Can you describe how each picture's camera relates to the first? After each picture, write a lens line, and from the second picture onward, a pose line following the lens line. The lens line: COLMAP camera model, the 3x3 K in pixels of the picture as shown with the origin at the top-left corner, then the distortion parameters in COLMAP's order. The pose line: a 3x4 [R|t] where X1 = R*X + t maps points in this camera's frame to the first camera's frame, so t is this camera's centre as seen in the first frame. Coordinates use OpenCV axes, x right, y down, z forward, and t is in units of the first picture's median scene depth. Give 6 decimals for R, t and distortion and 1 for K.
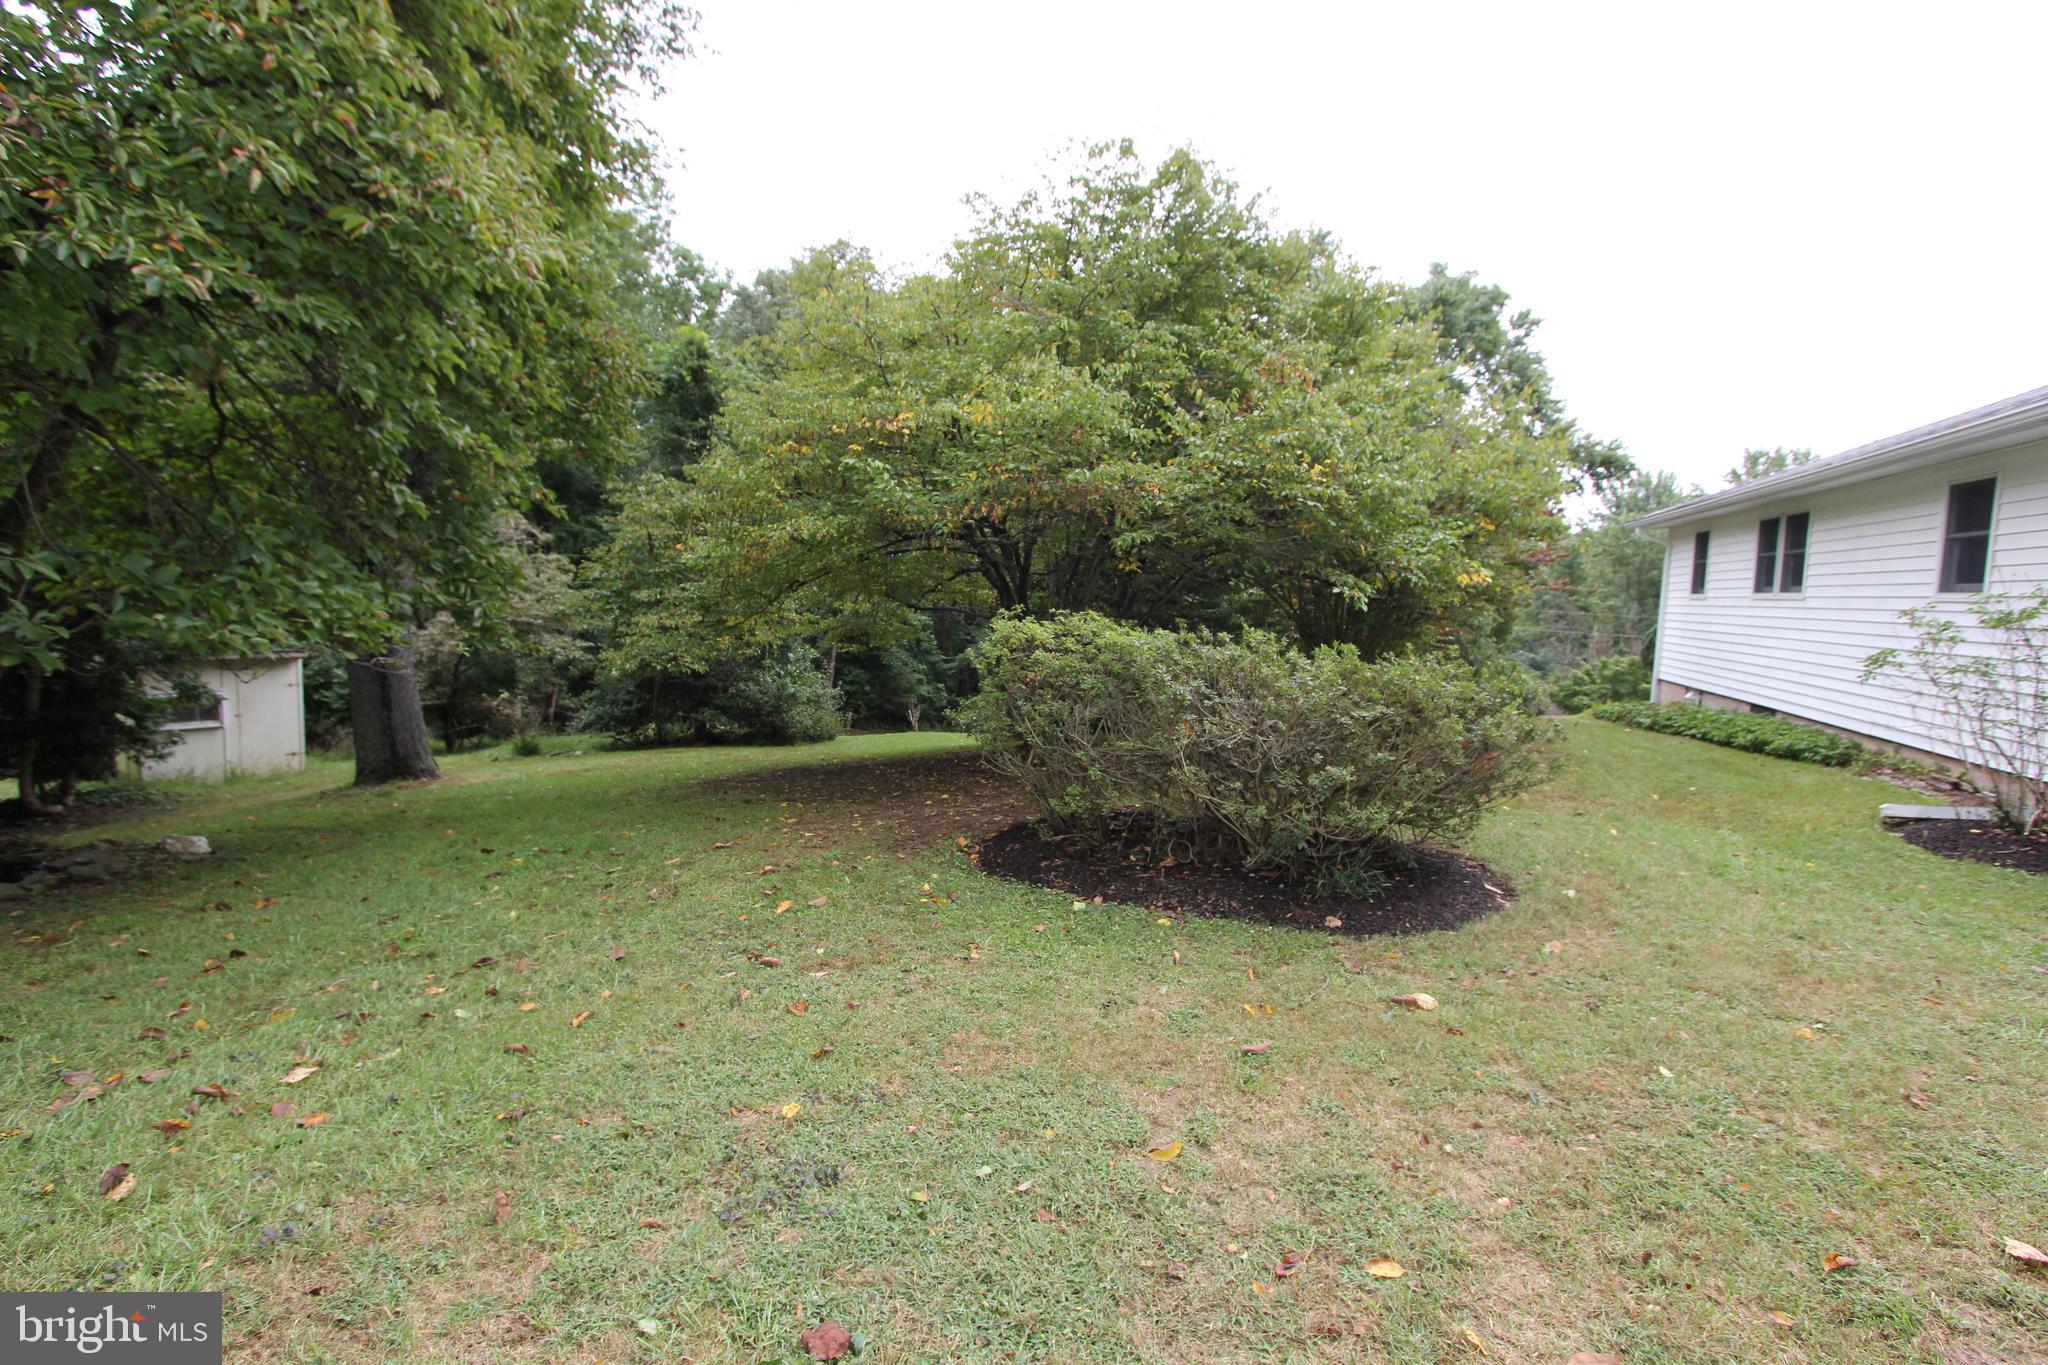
lens RADIAL K [[967.8, 0, 1029.6], [0, 967.8, 683.4], [0, 0, 1]] dist [-0.001936, 0.000552]
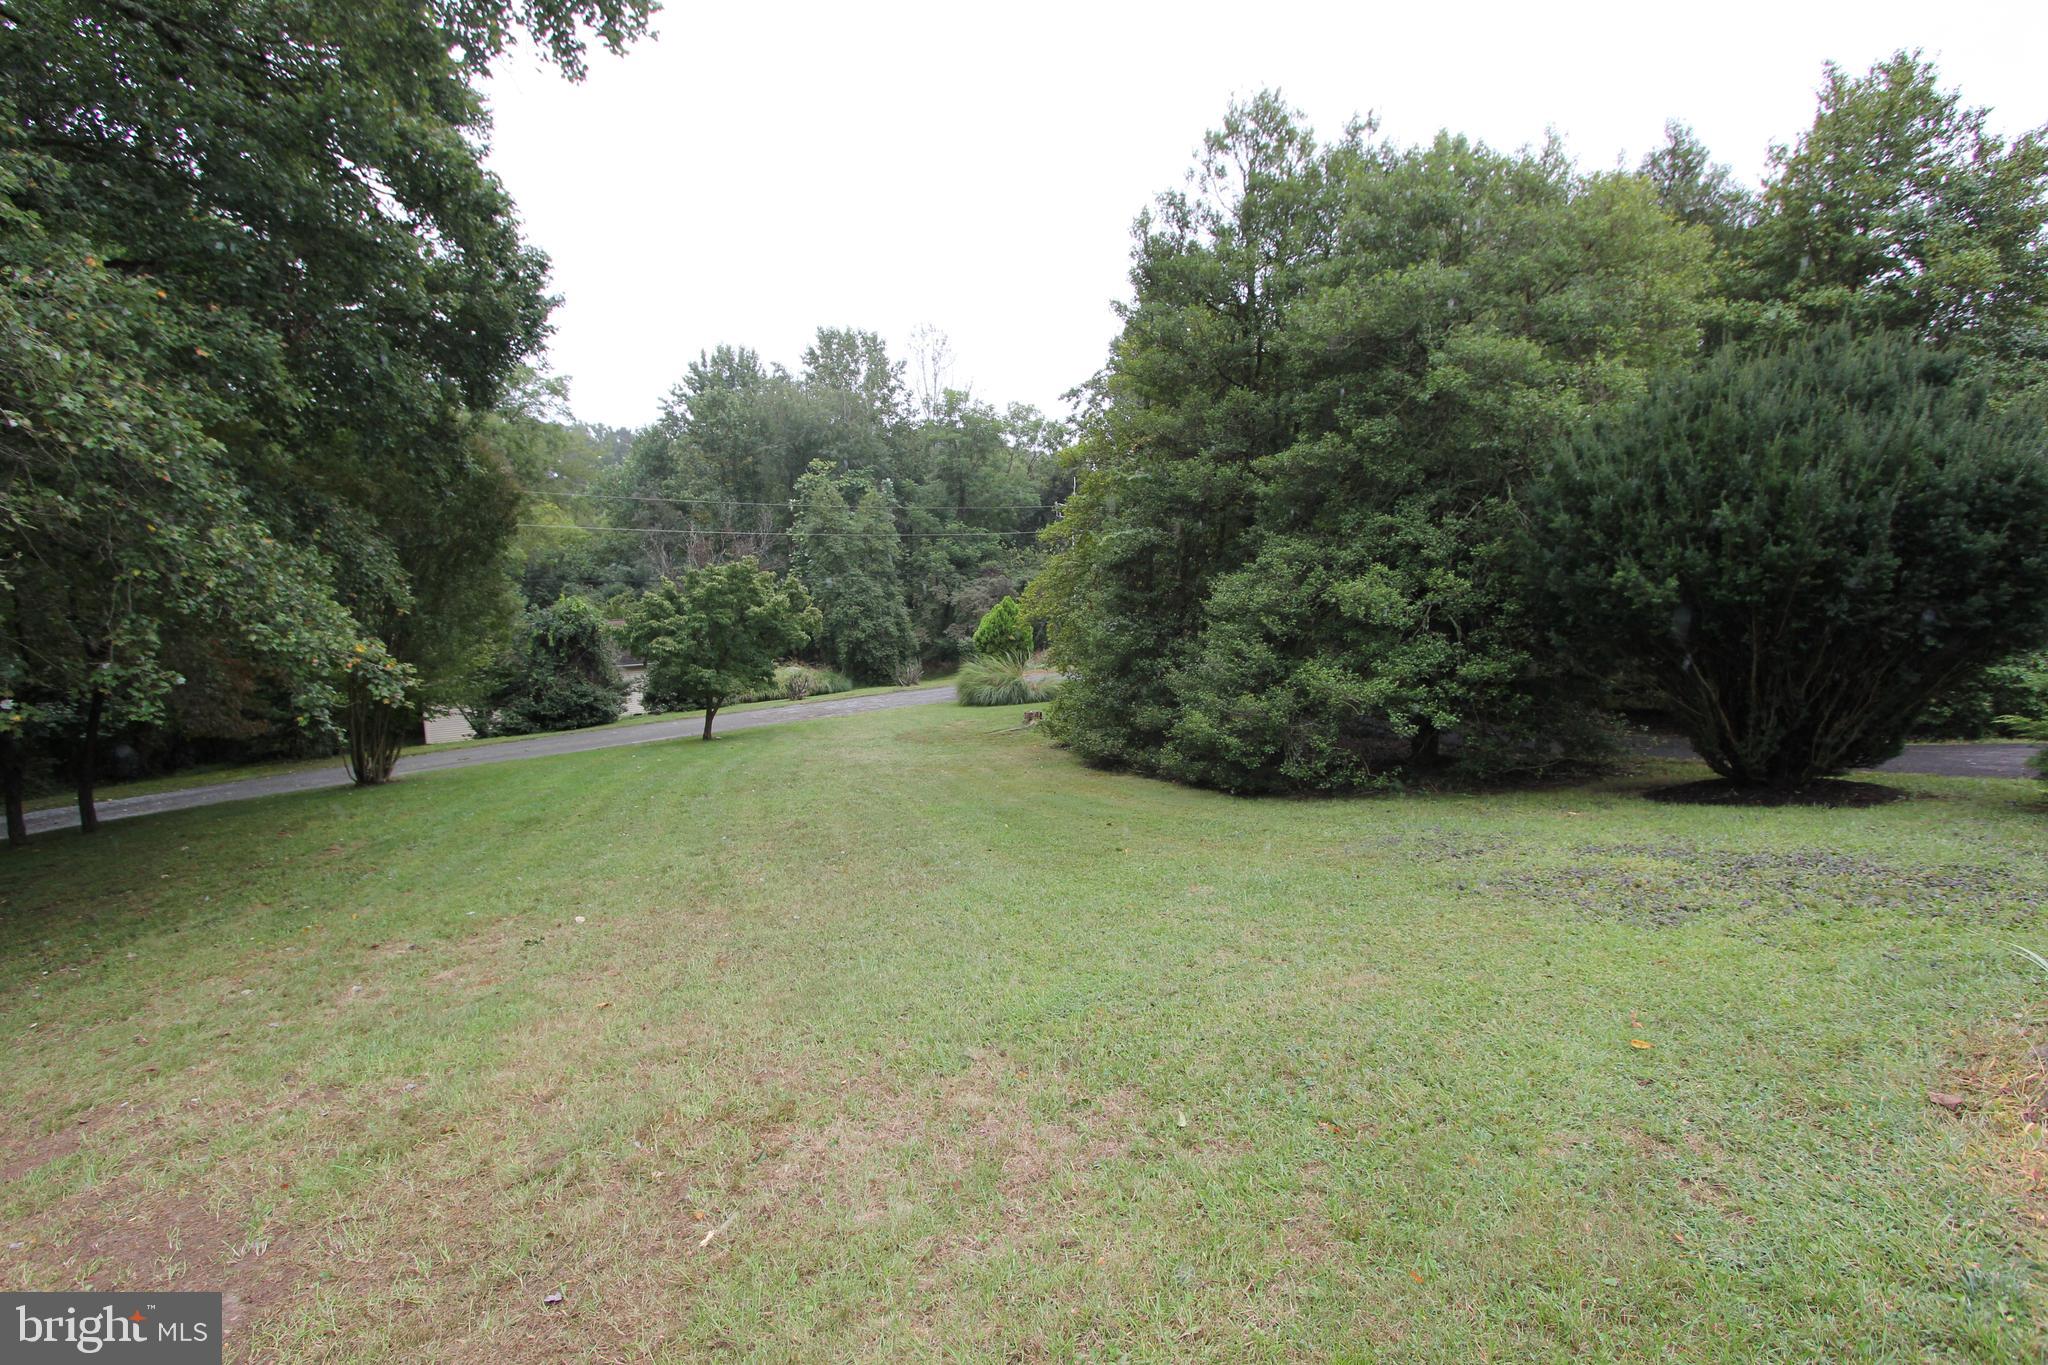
lens RADIAL K [[976.5, 0, 1019.9], [0, 976.5, 680.2], [0, 0, 1]] dist [-0.002418, 0.000485]
pose [[0.670406, -0.151042, 0.726459, 0.151520], [0.092196, 0.988432, 0.120428, -0.006115], [-0.736245, -0.013760, 0.676576, 0.238304]]
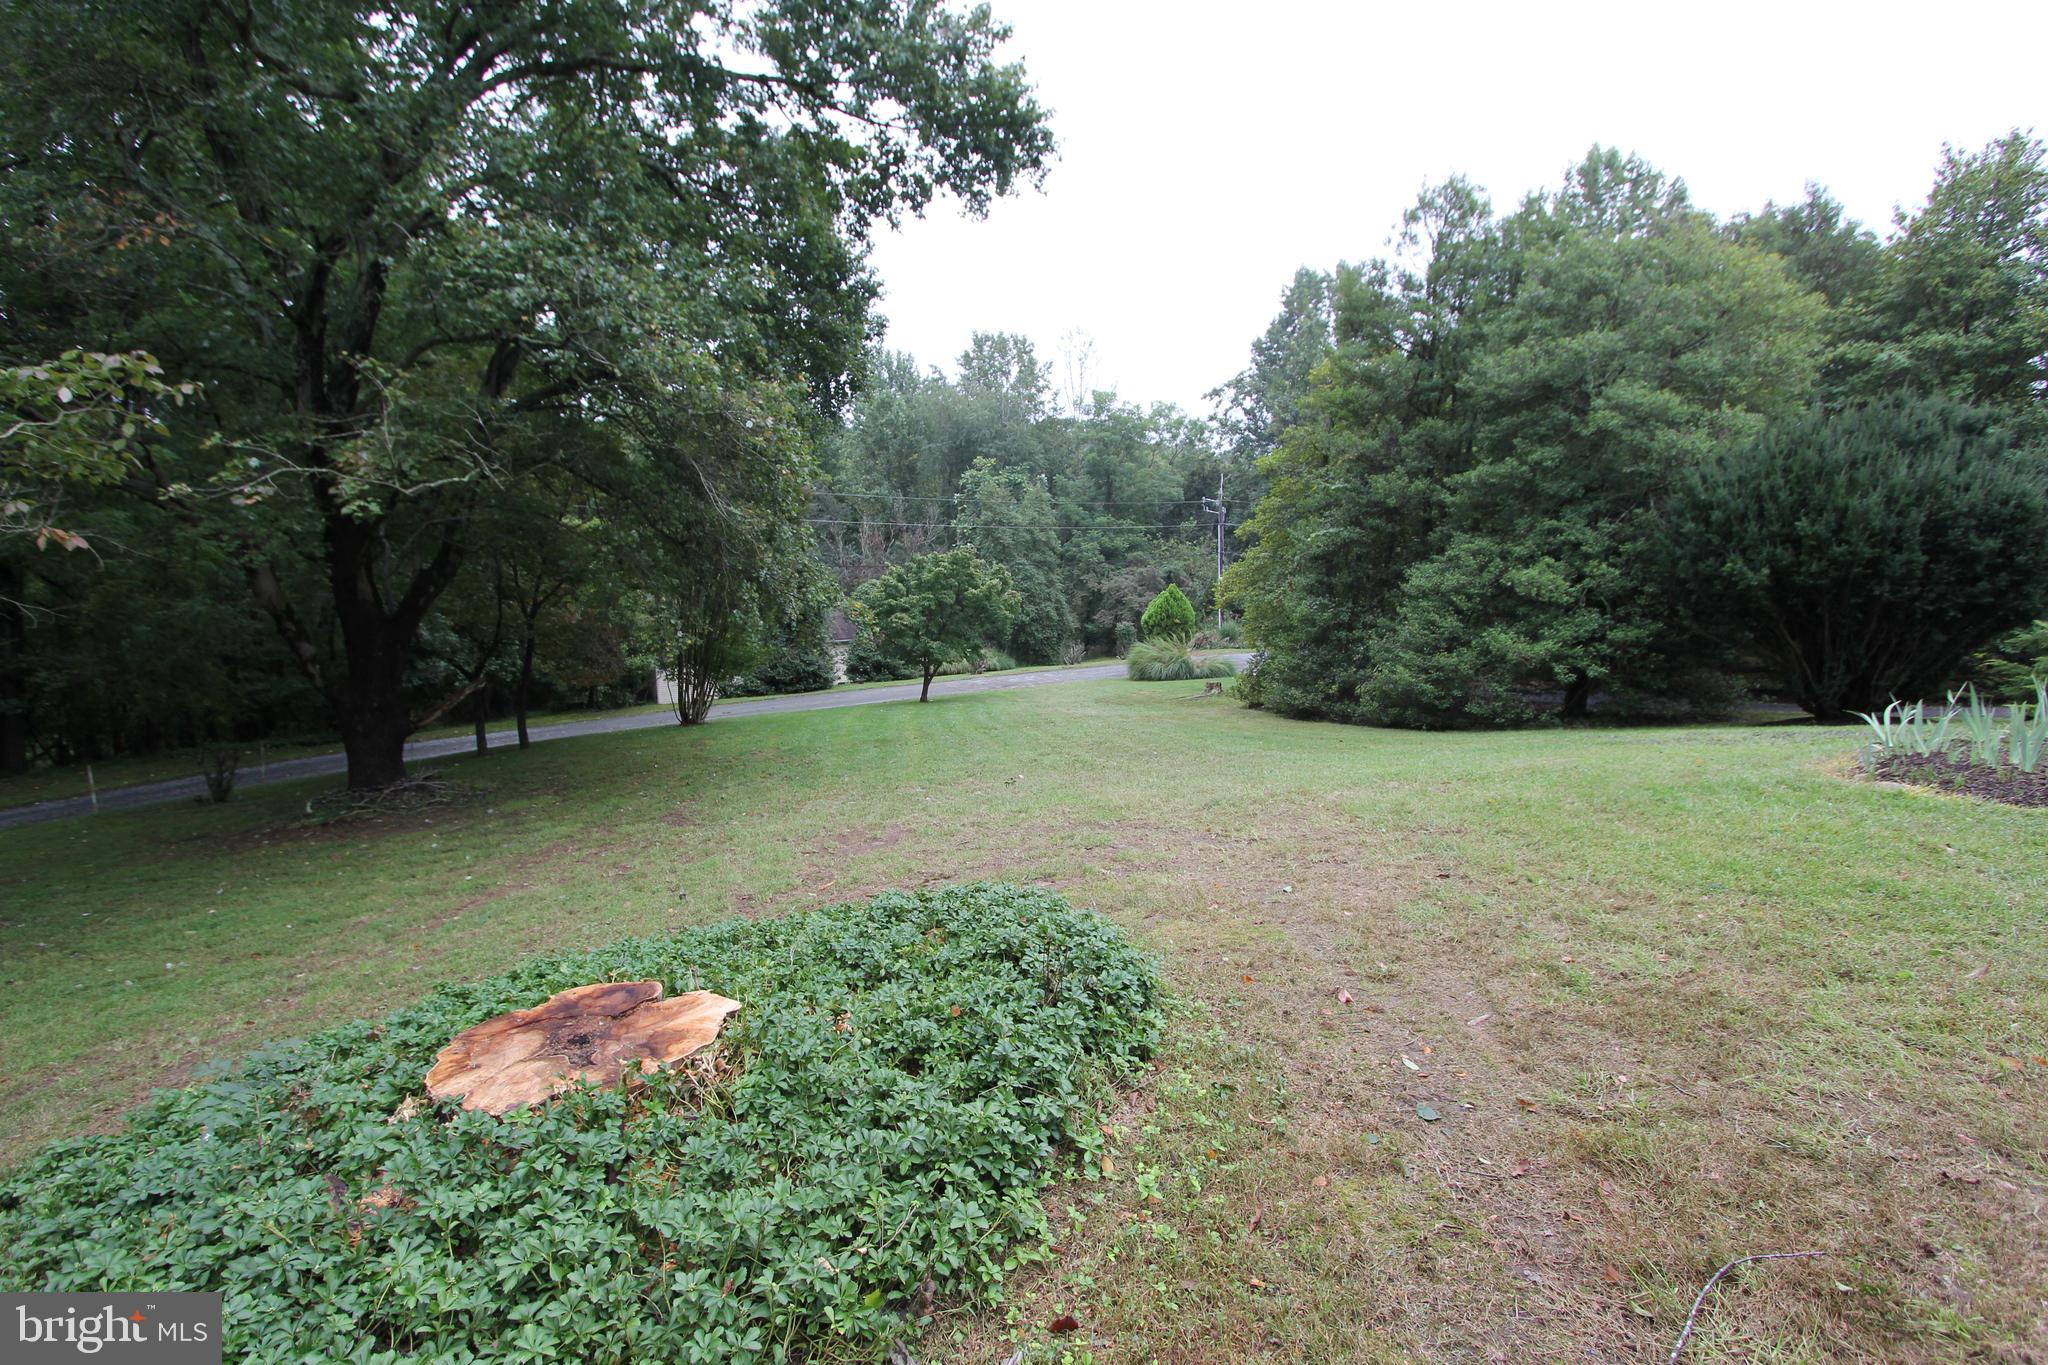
lens RADIAL K [[967.8, 0, 1029.6], [0, 967.8, 683.4], [0, 0, 1]] dist [-0.001936, 0.000552]
pose [[0.746114, -0.144520, 0.649945, 0.098631], [0.082924, 0.988729, 0.124656, -0.008119], [-0.660634, -0.039112, 0.749688, 0.222720]]
